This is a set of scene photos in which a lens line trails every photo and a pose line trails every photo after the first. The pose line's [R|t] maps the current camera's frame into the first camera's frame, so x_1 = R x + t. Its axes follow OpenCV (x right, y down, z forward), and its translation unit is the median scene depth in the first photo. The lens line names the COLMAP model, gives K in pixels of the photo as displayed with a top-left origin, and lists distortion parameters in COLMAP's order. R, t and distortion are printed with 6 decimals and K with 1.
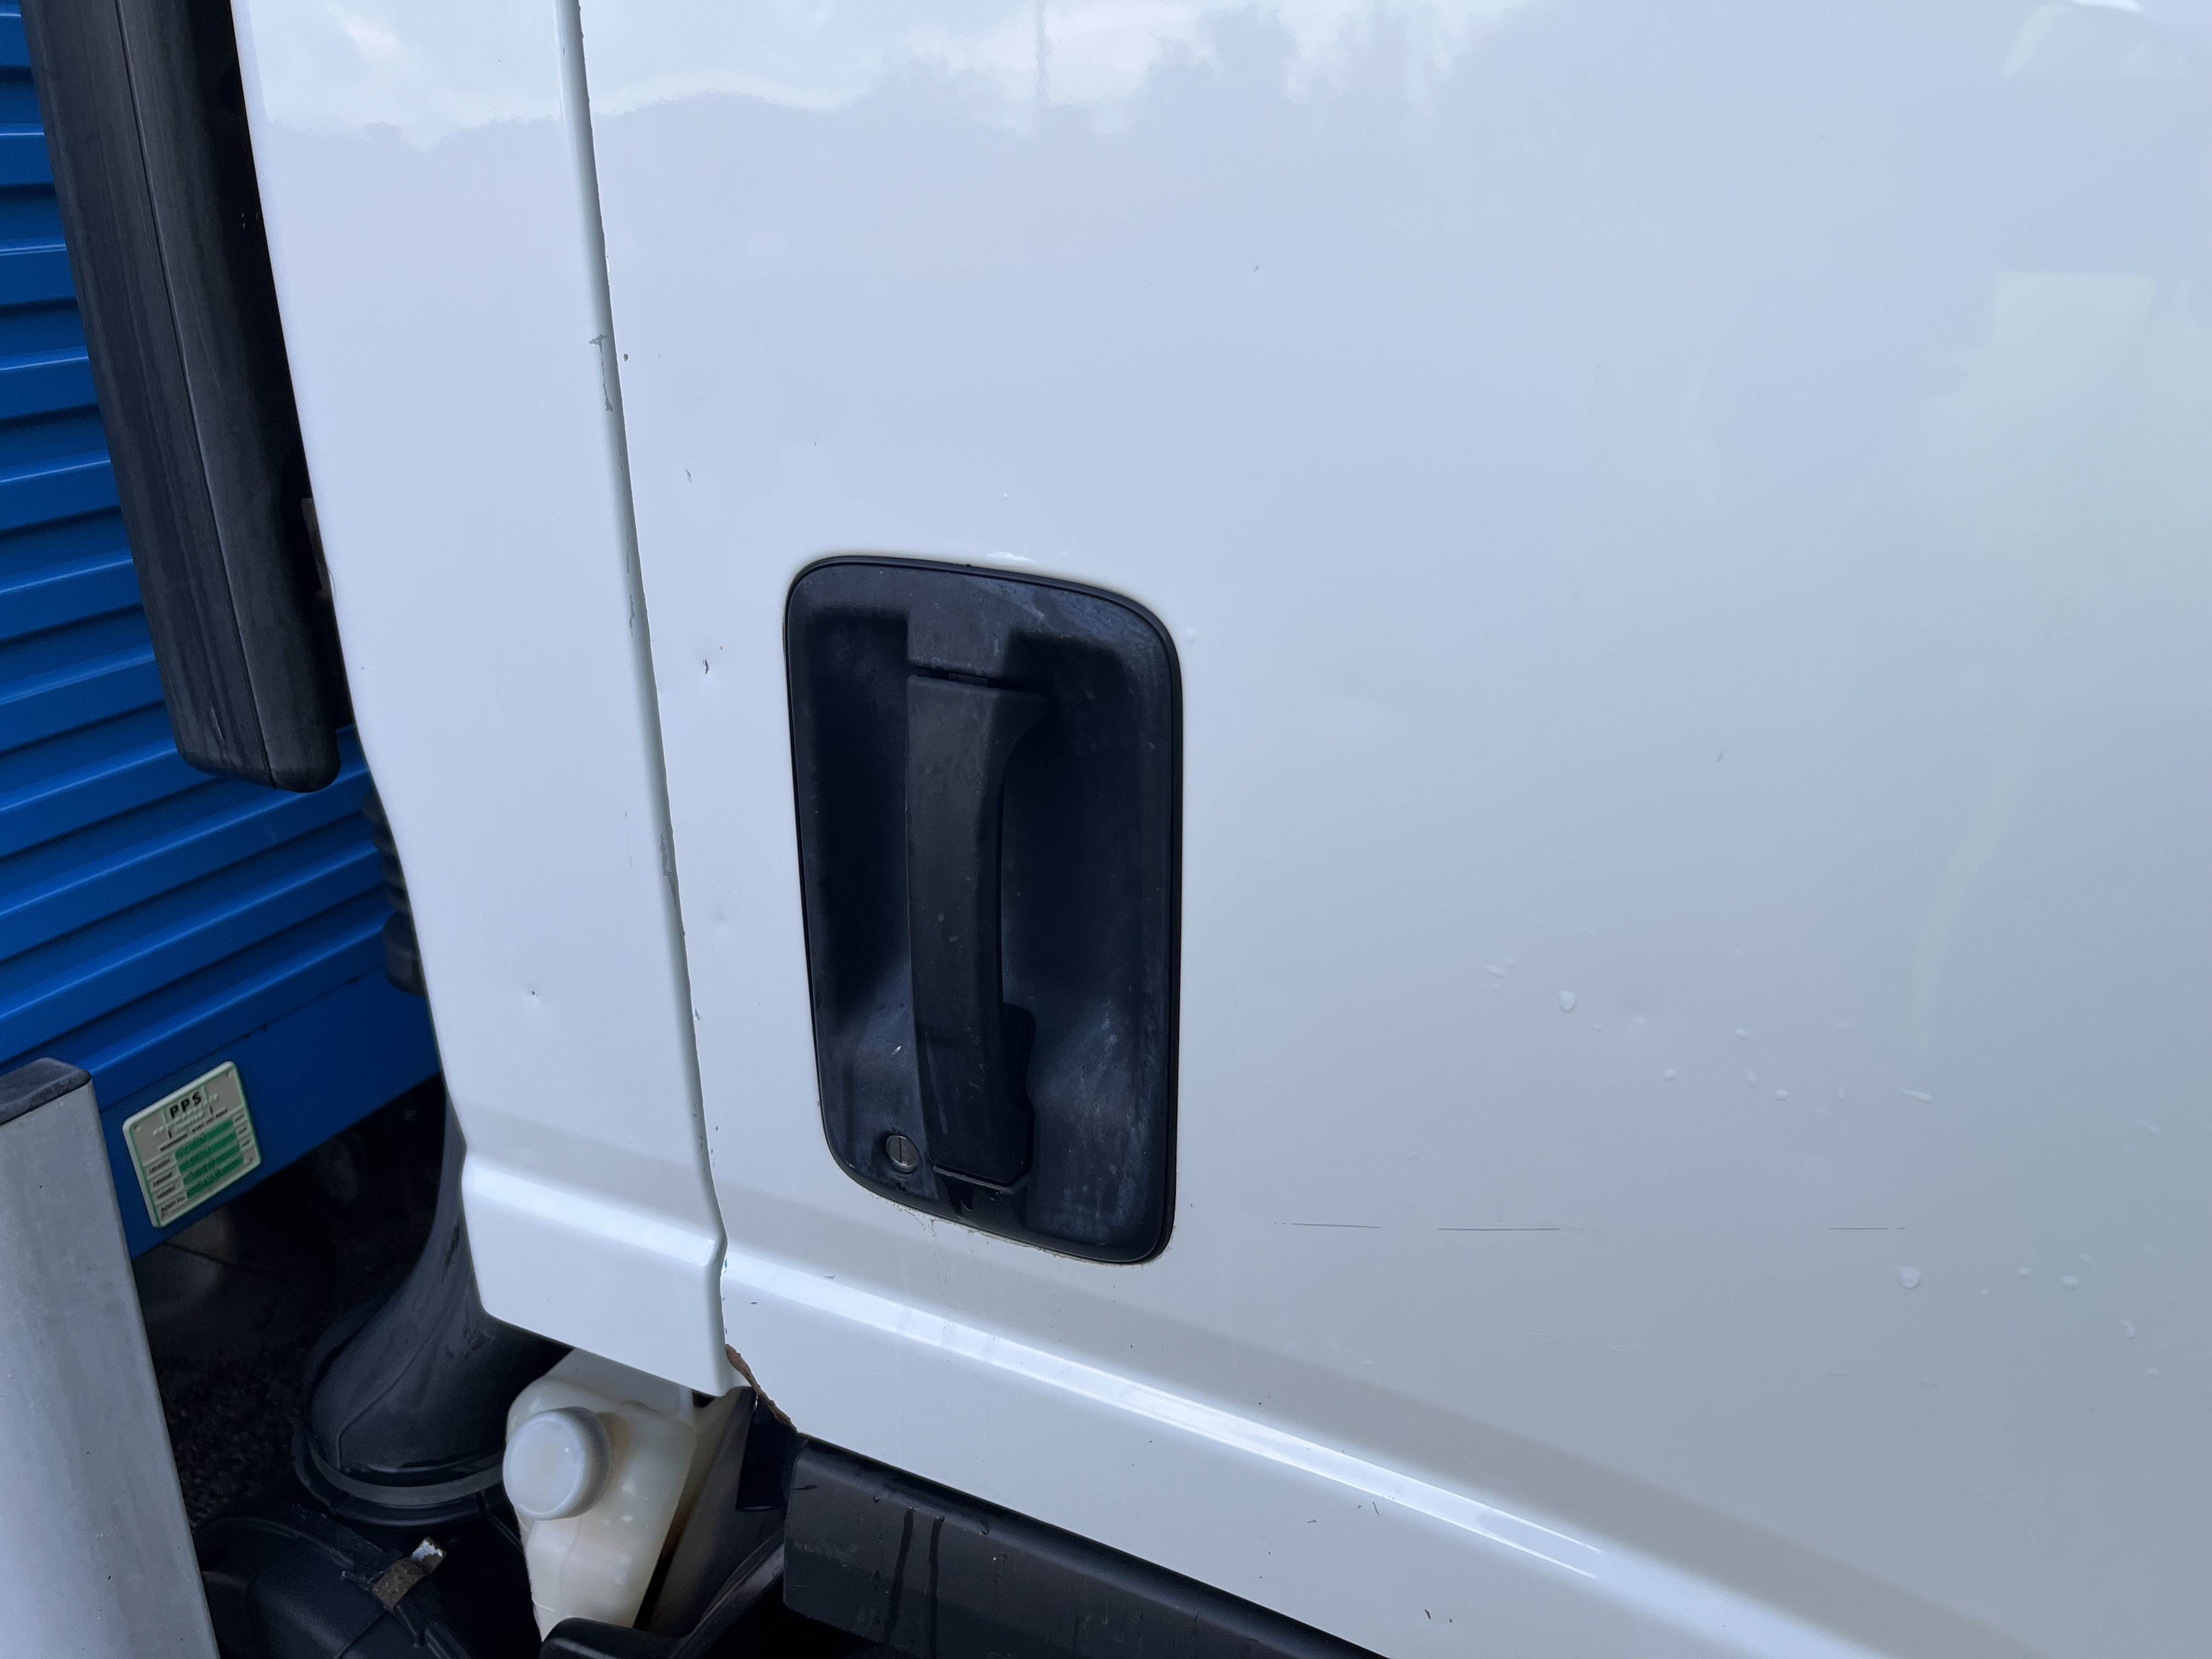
lens RADIAL K [[1667.6, 0, 1112.2], [0, 1667.6, 821.7], [0, 0, 1]] dist [0.021782, -0.002108]
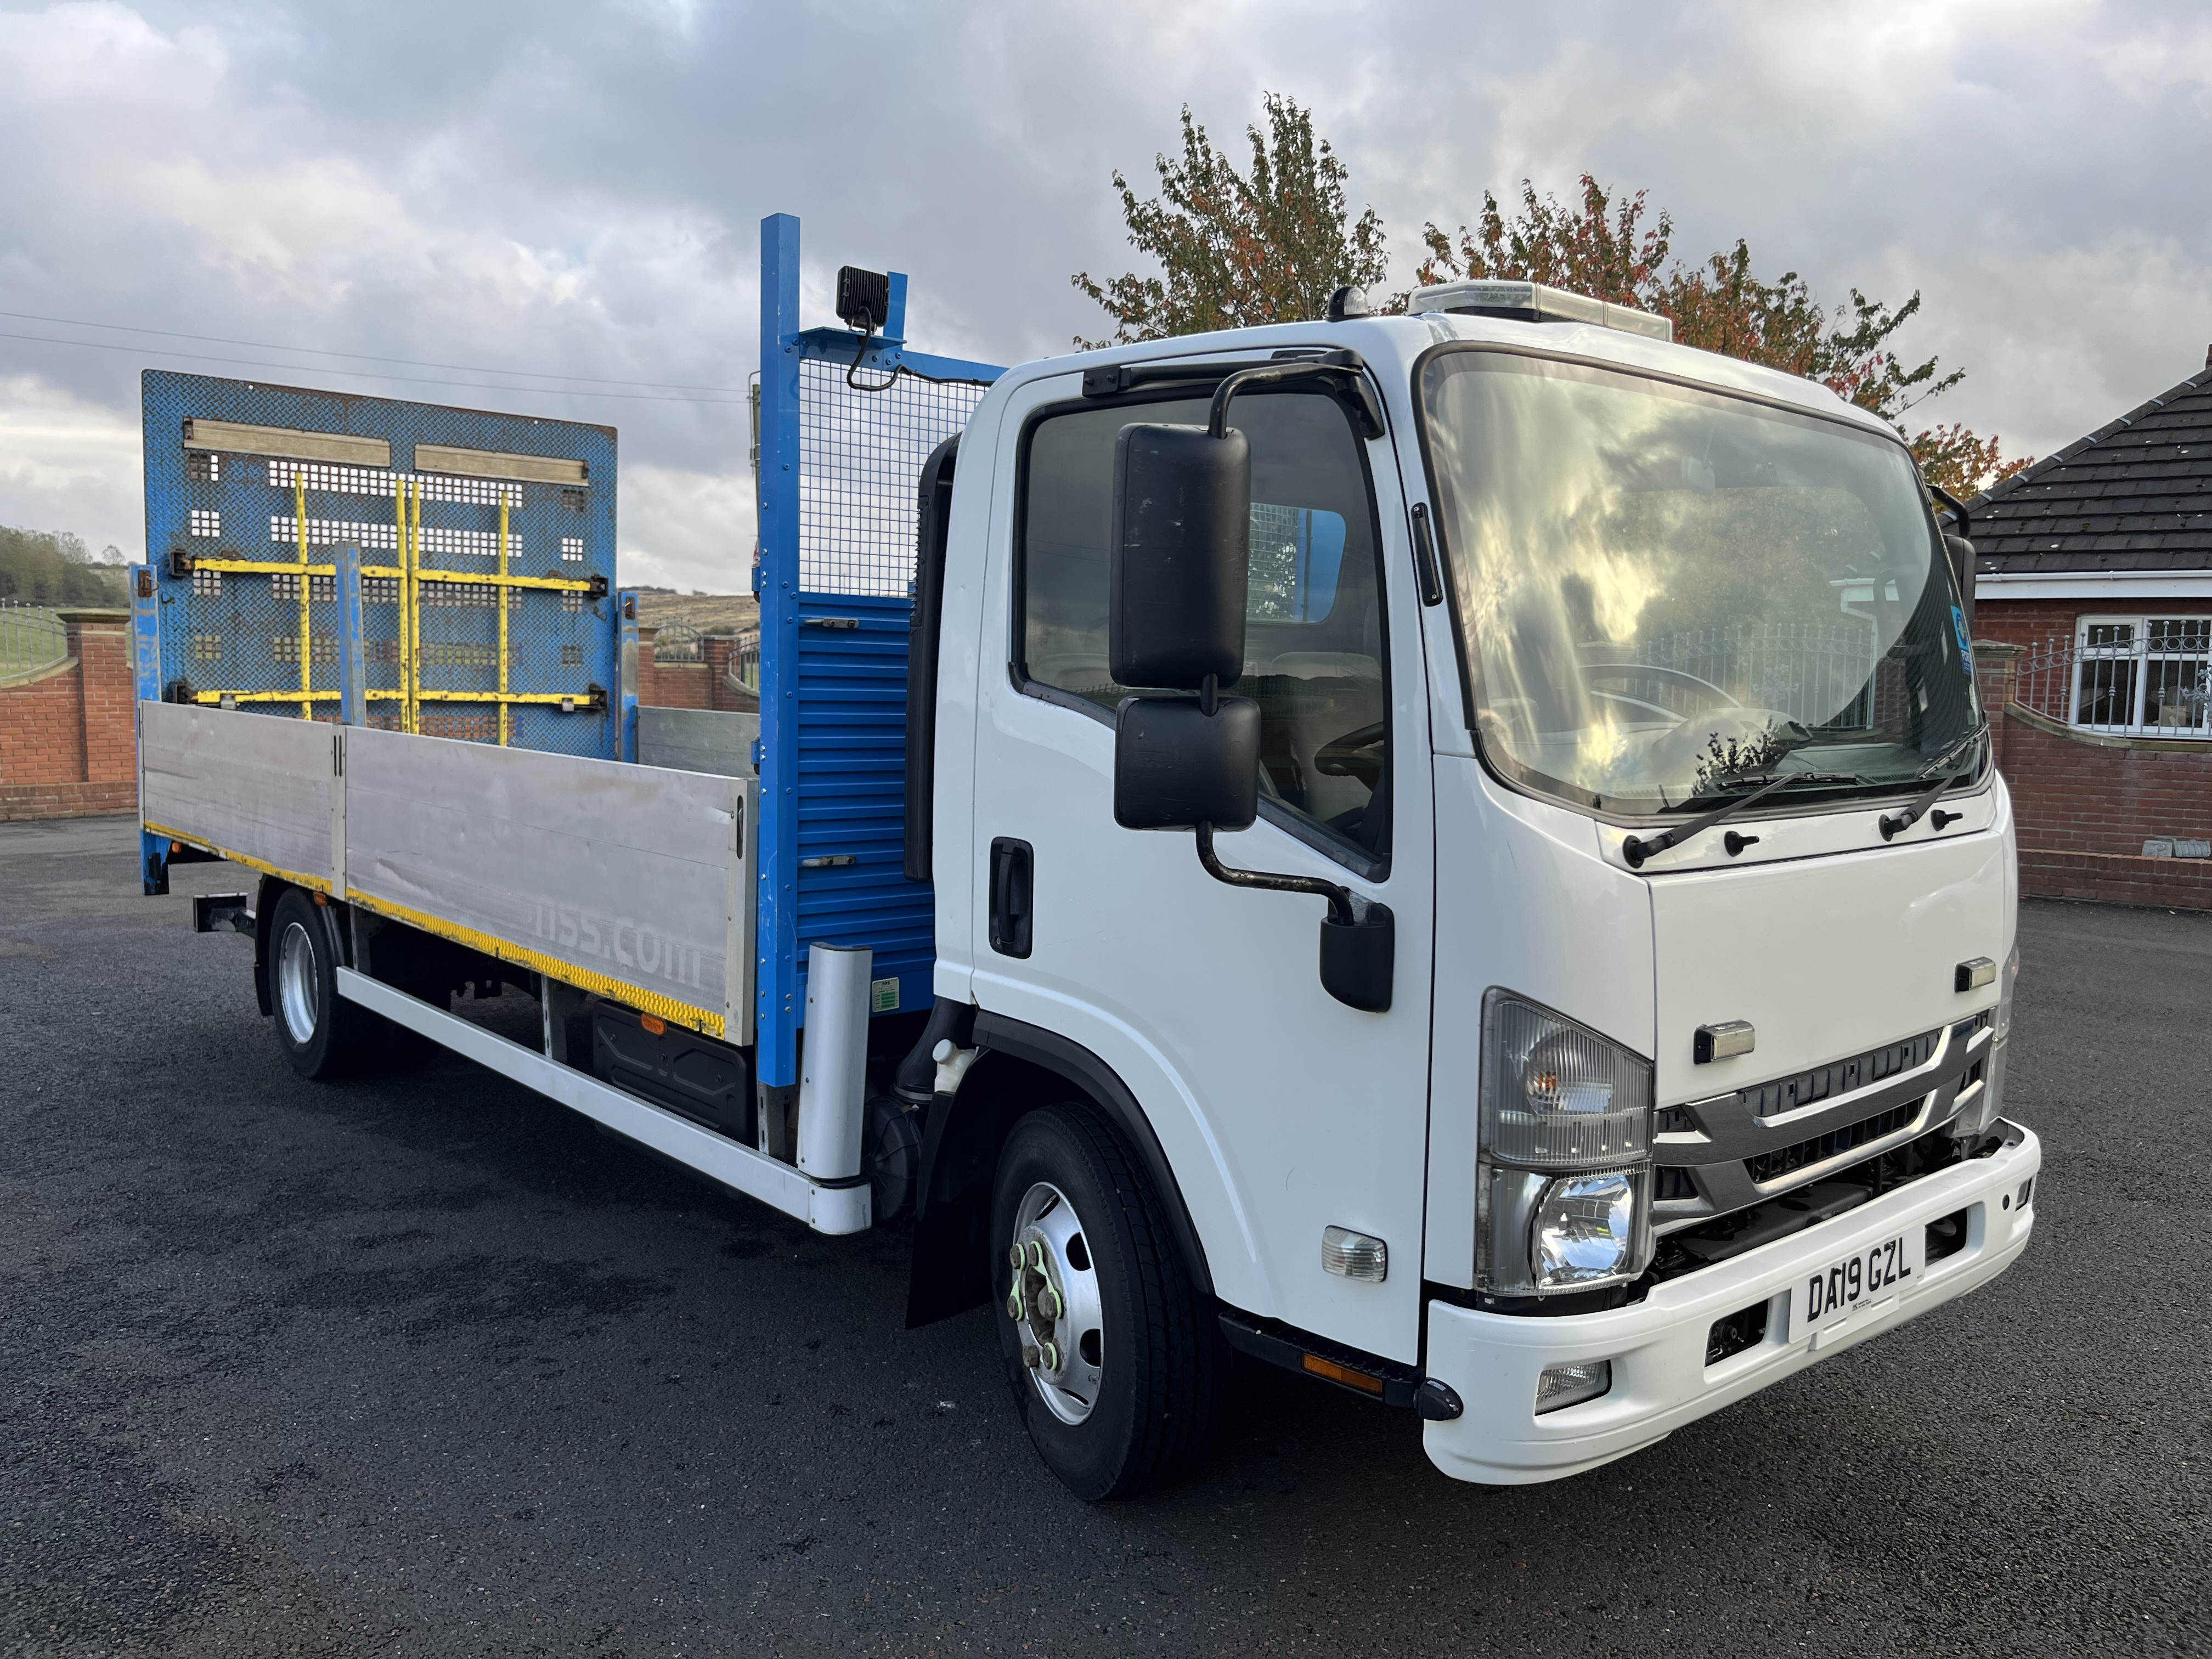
lens RADIAL K [[1667.6, 0, 1112.2], [0, 1667.6, 821.7], [0, 0, 1]] dist [0.021782, -0.002108]
pose [[0.919169, 0.046081, -0.391159, 2.096895], [-0.165610, 0.946291, -0.277680, 1.138596], [0.357355, 0.320015, 0.877433, -3.437301]]
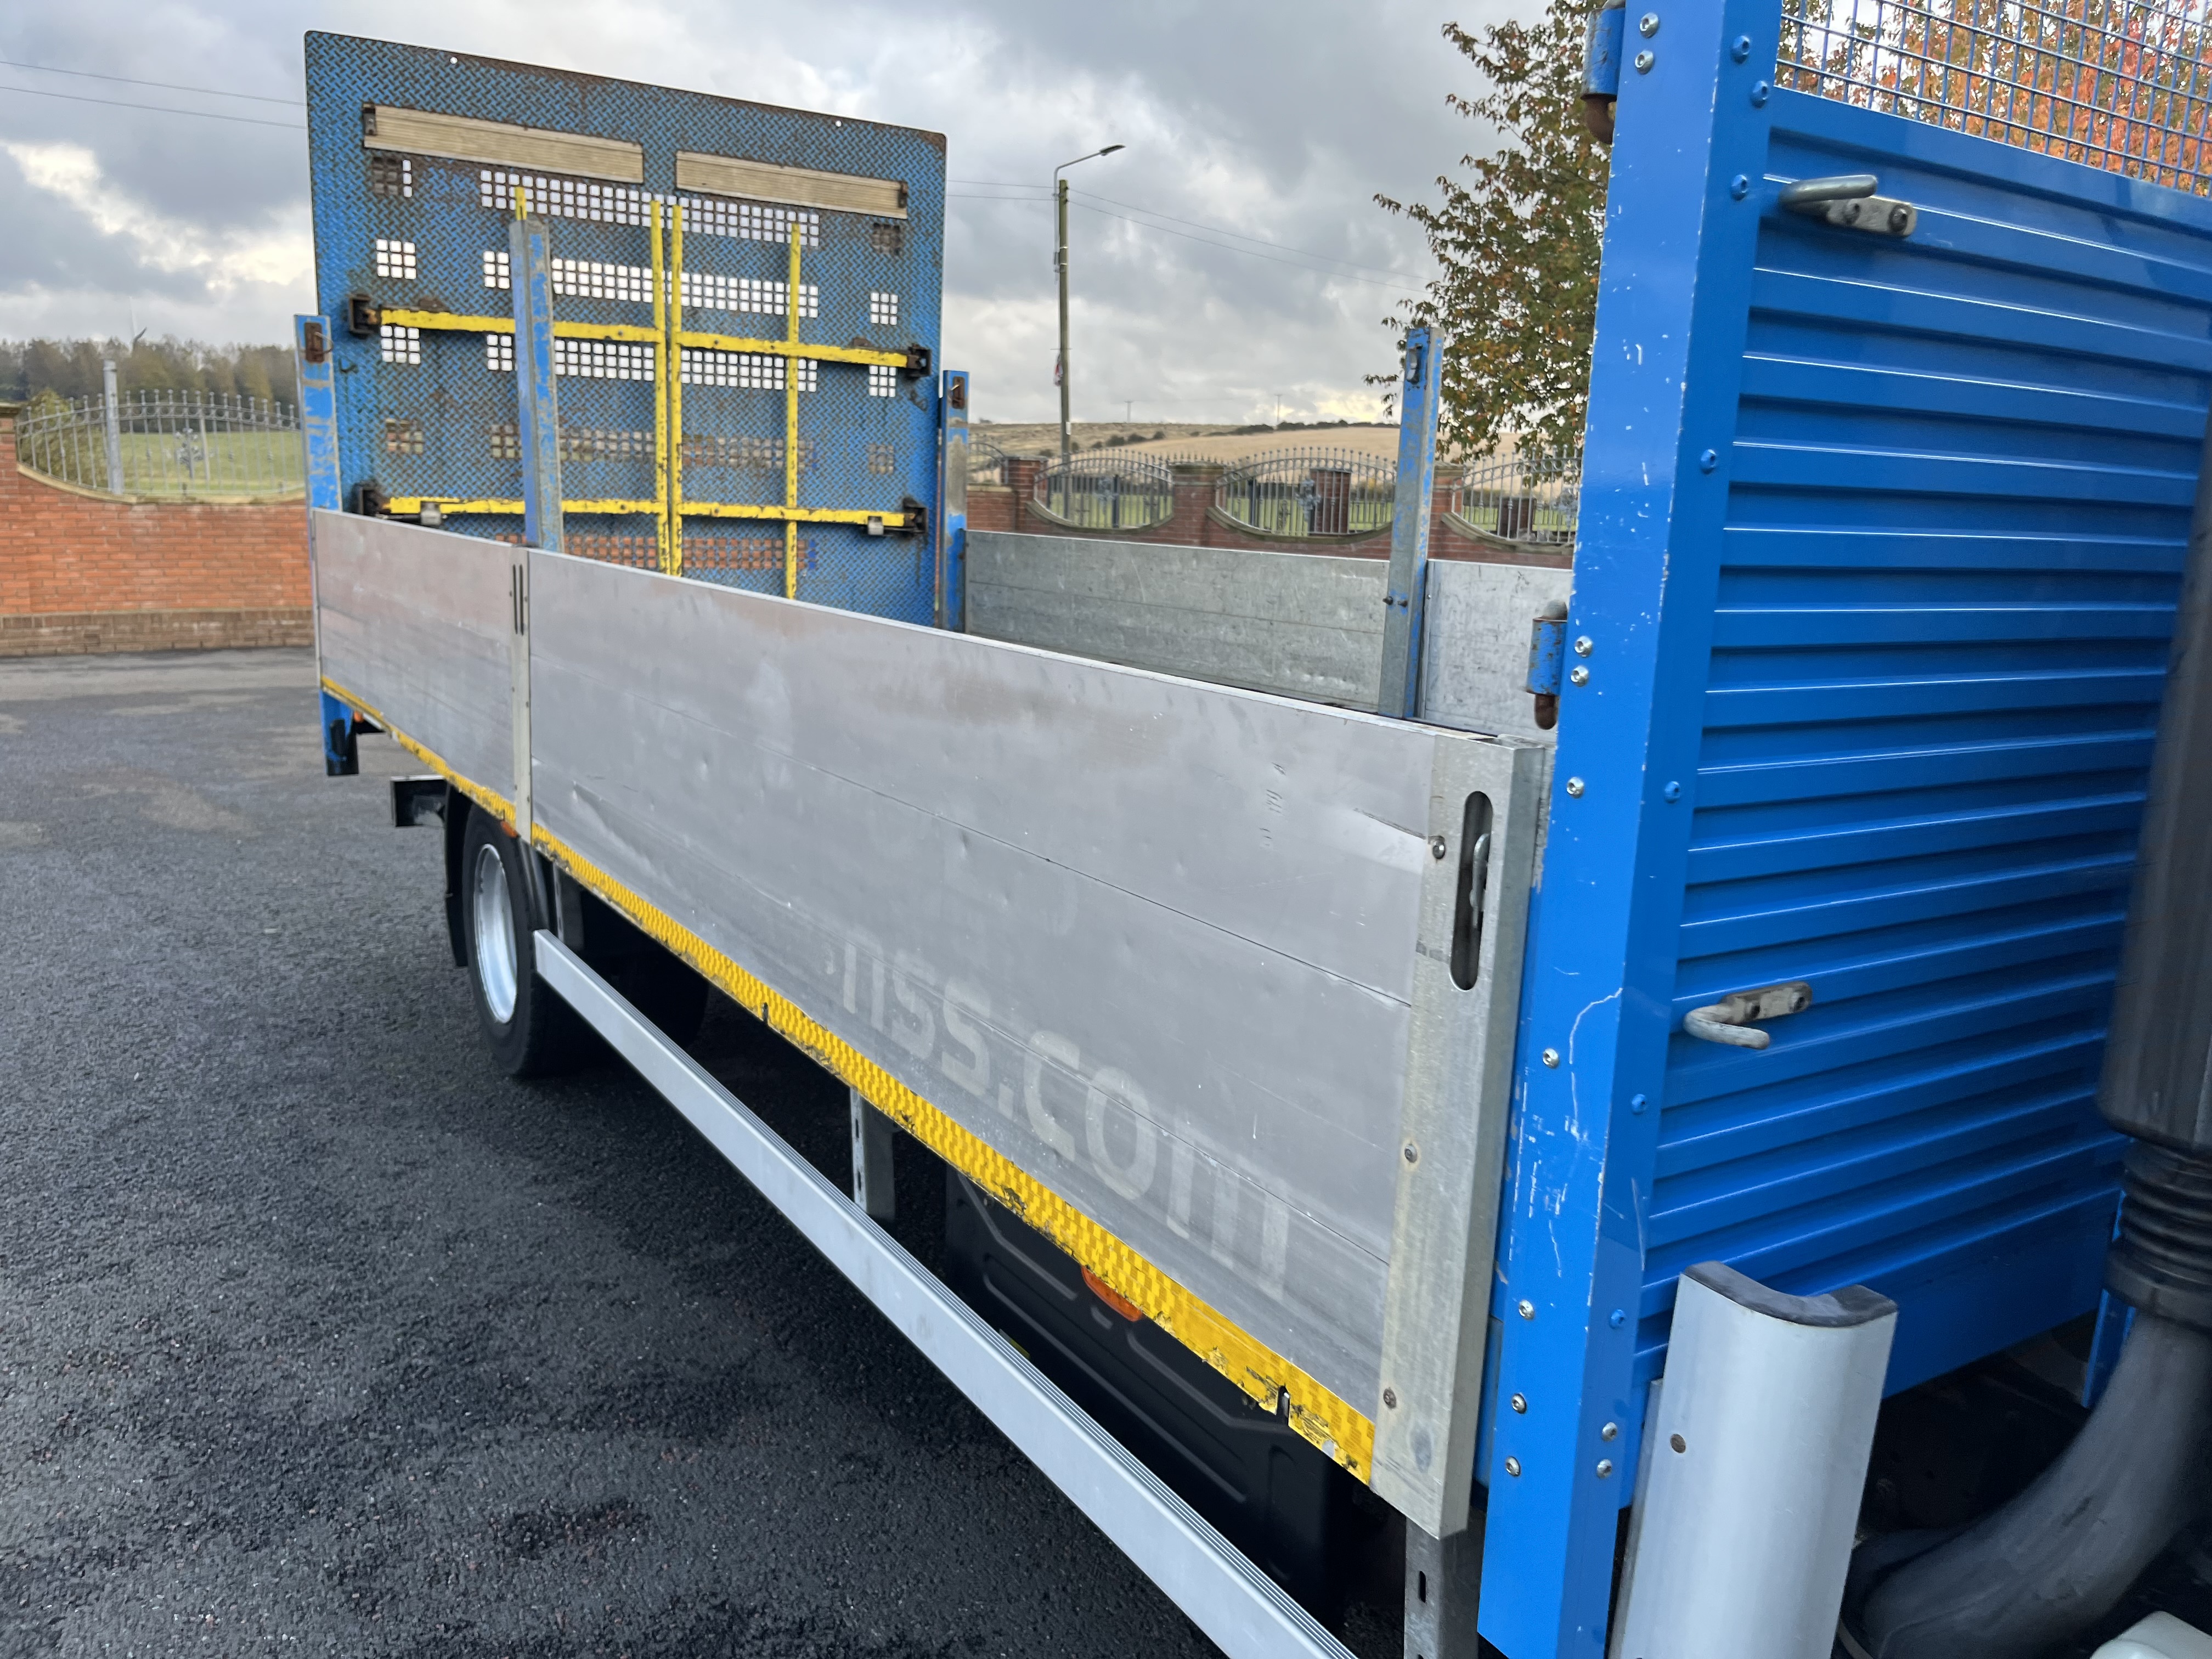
lens RADIAL K [[1667.6, 0, 1112.2], [0, 1667.6, 821.7], [0, 0, 1]] dist [0.021782, -0.002108]
pose [[0.842011, 0.122757, -0.525307, -0.514578], [-0.234936, 0.960015, -0.152235, 0.144844], [0.485615, 0.251598, 0.837184, -0.785376]]
